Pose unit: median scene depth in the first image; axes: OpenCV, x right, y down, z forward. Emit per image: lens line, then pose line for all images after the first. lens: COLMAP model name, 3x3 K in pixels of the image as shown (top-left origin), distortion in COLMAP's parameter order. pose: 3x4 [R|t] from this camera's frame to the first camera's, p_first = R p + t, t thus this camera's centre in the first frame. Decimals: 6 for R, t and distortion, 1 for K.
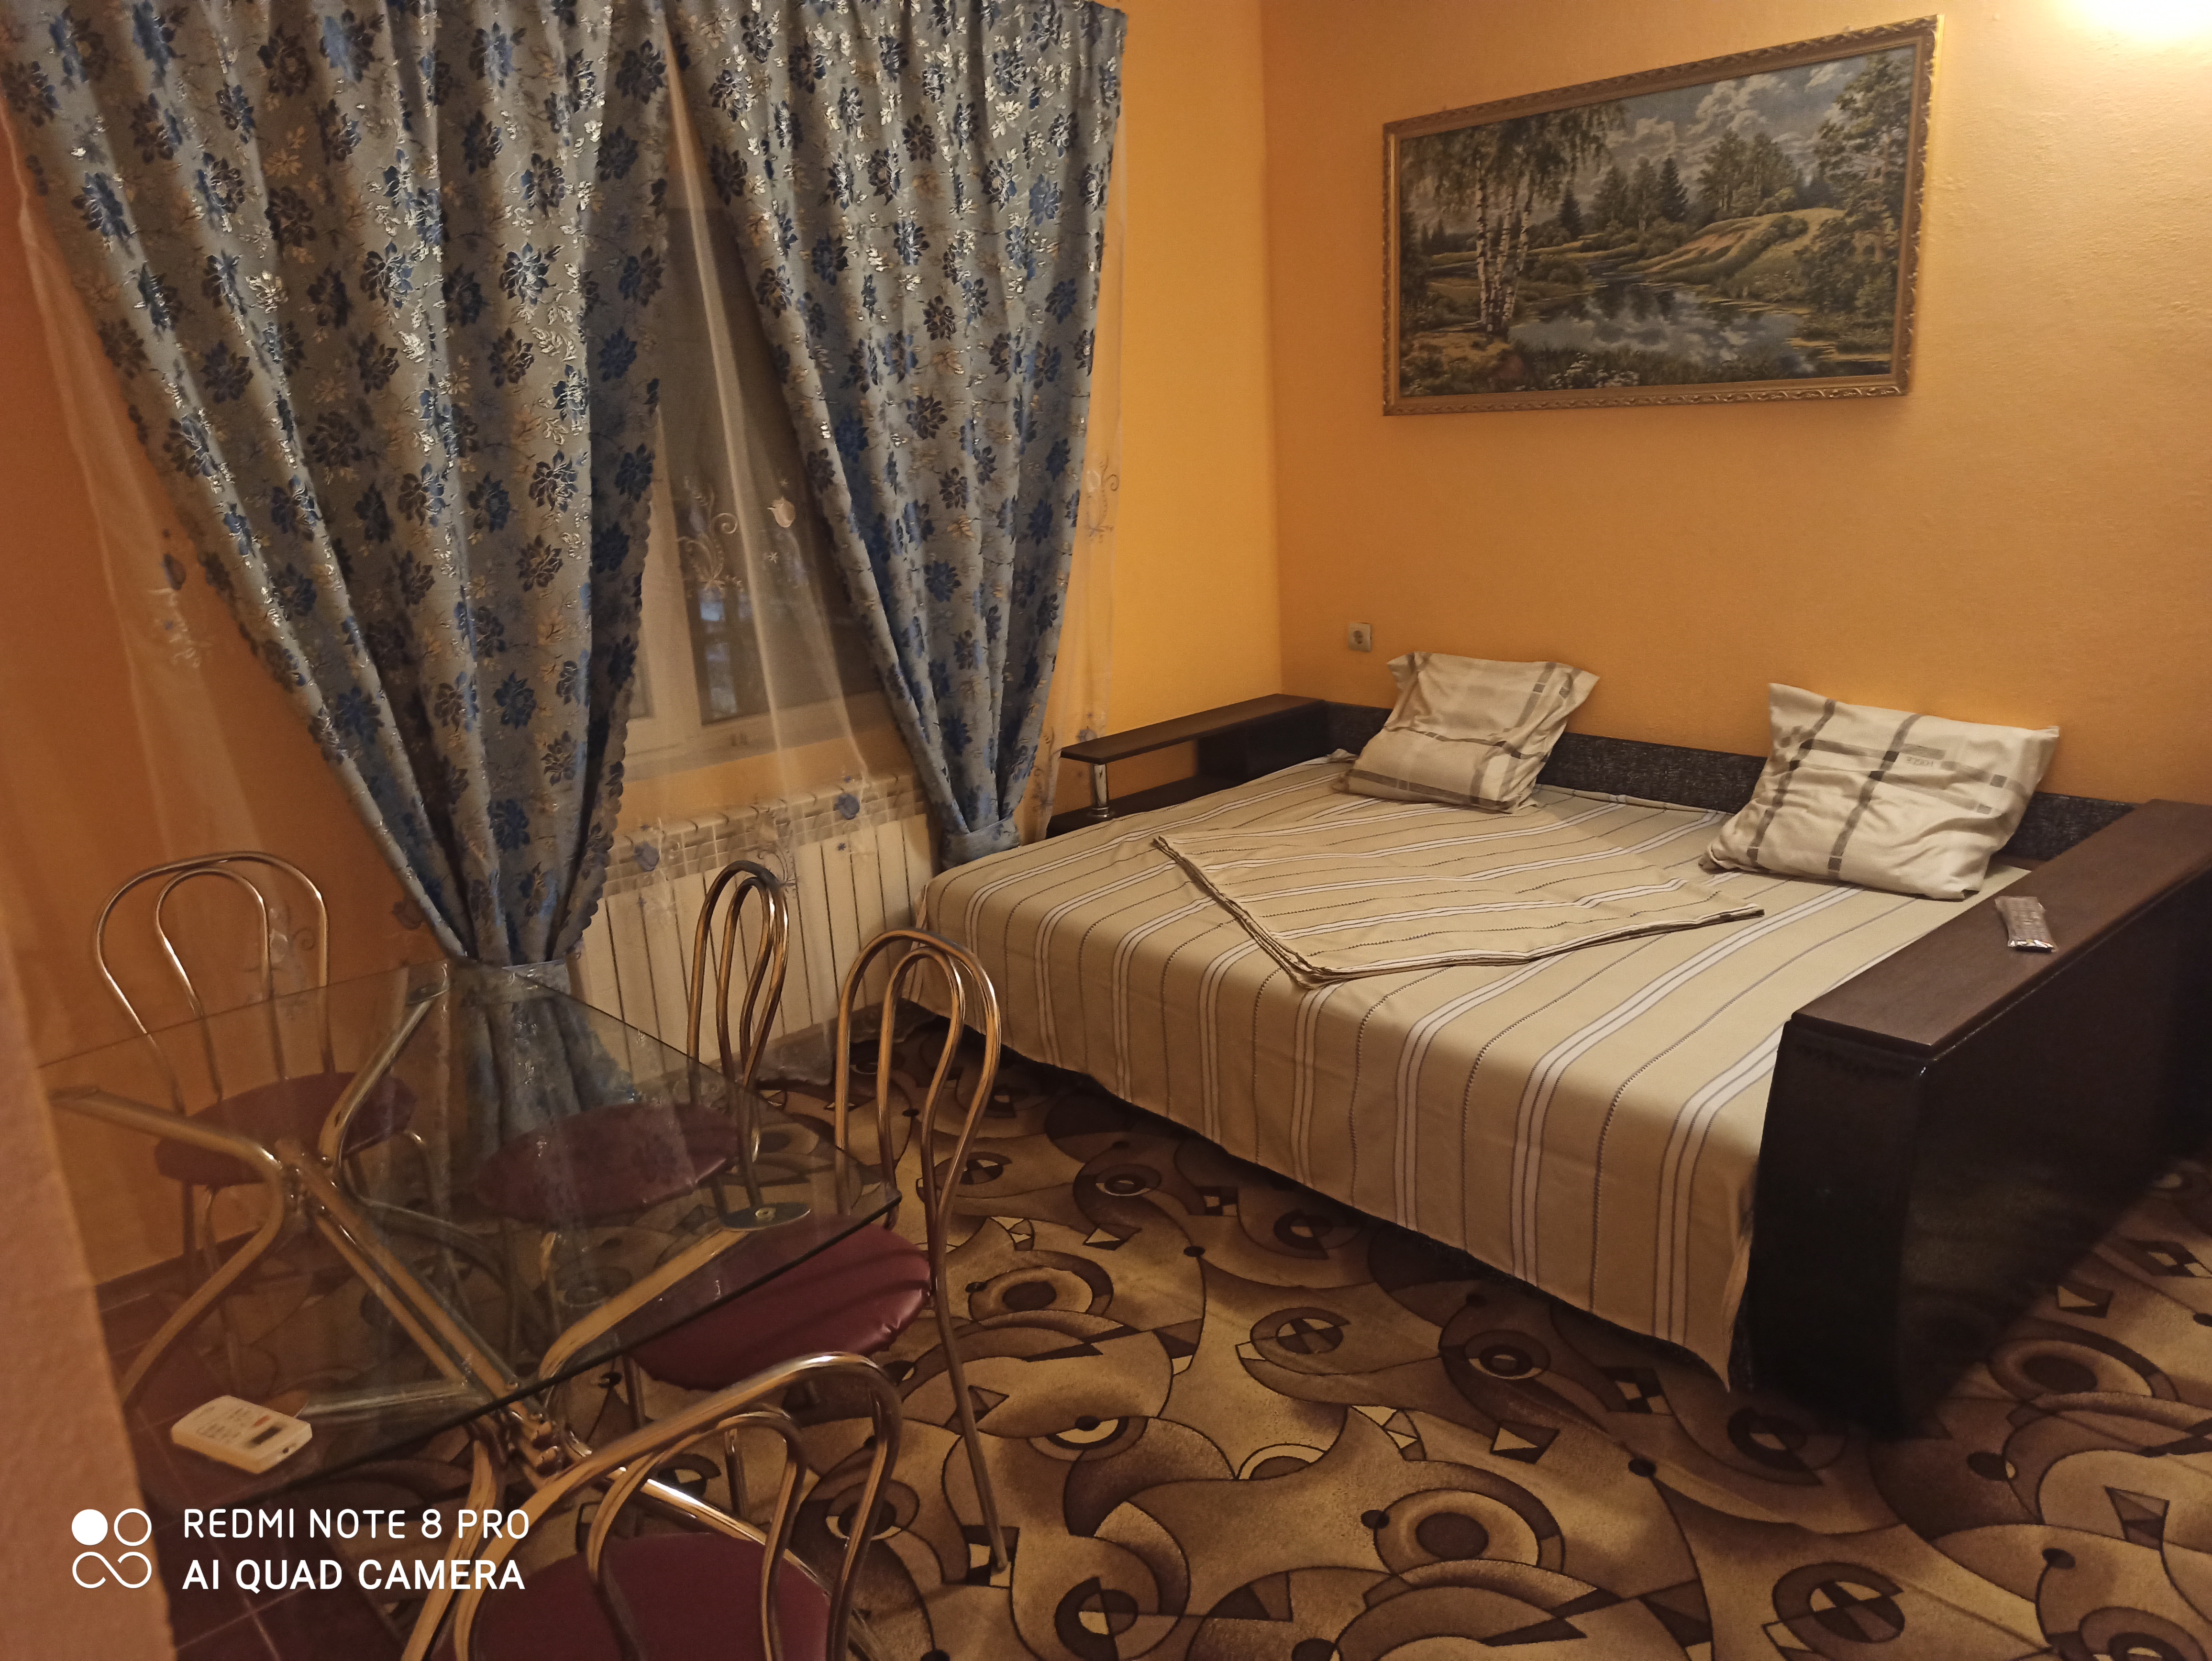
lens RADIAL K [[1552.5, 0, 1106.0], [0, 1552.5, 830.5], [0, 0, 1]] dist [-0.001362, -0.023059]
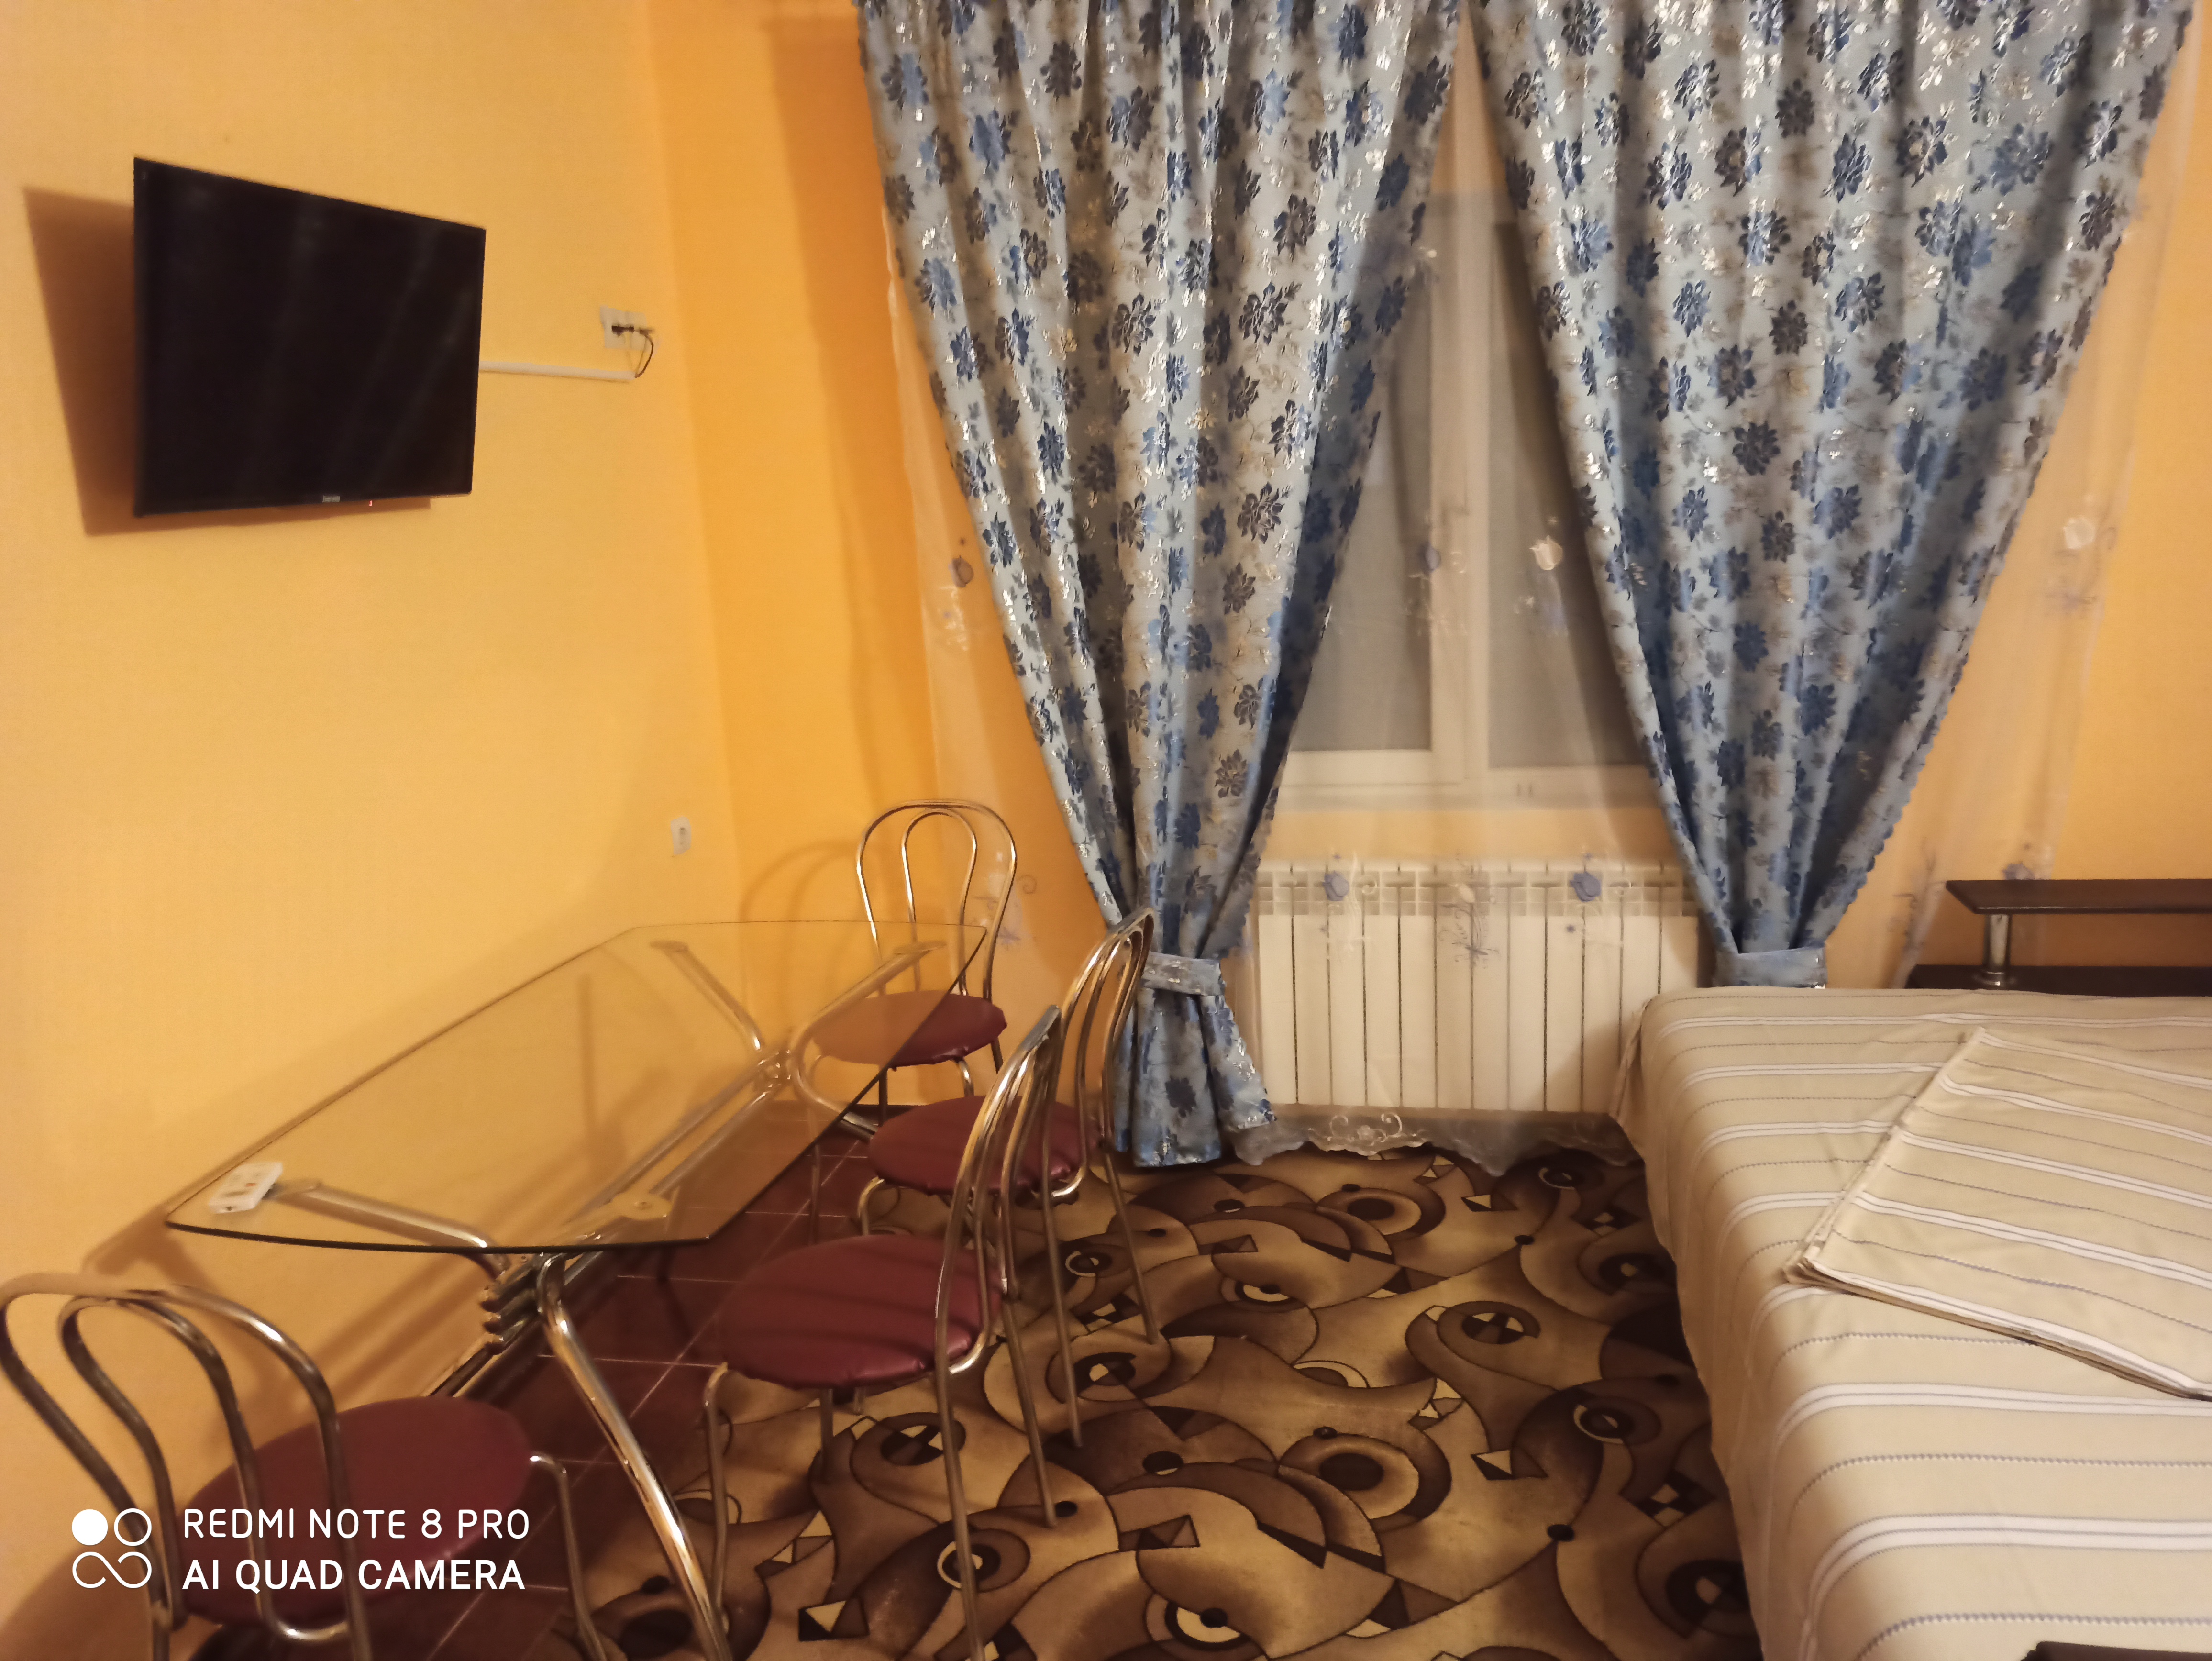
lens RADIAL K [[1552.5, 0, 1106.0], [0, 1552.5, 830.5], [0, 0, 1]] dist [-0.001362, -0.023059]
pose [[0.605125, 0.207130, -0.768714, 0.381381], [-0.196543, 0.974543, 0.107875, -0.098222], [0.771489, 0.085808, 0.630430, 0.254555]]
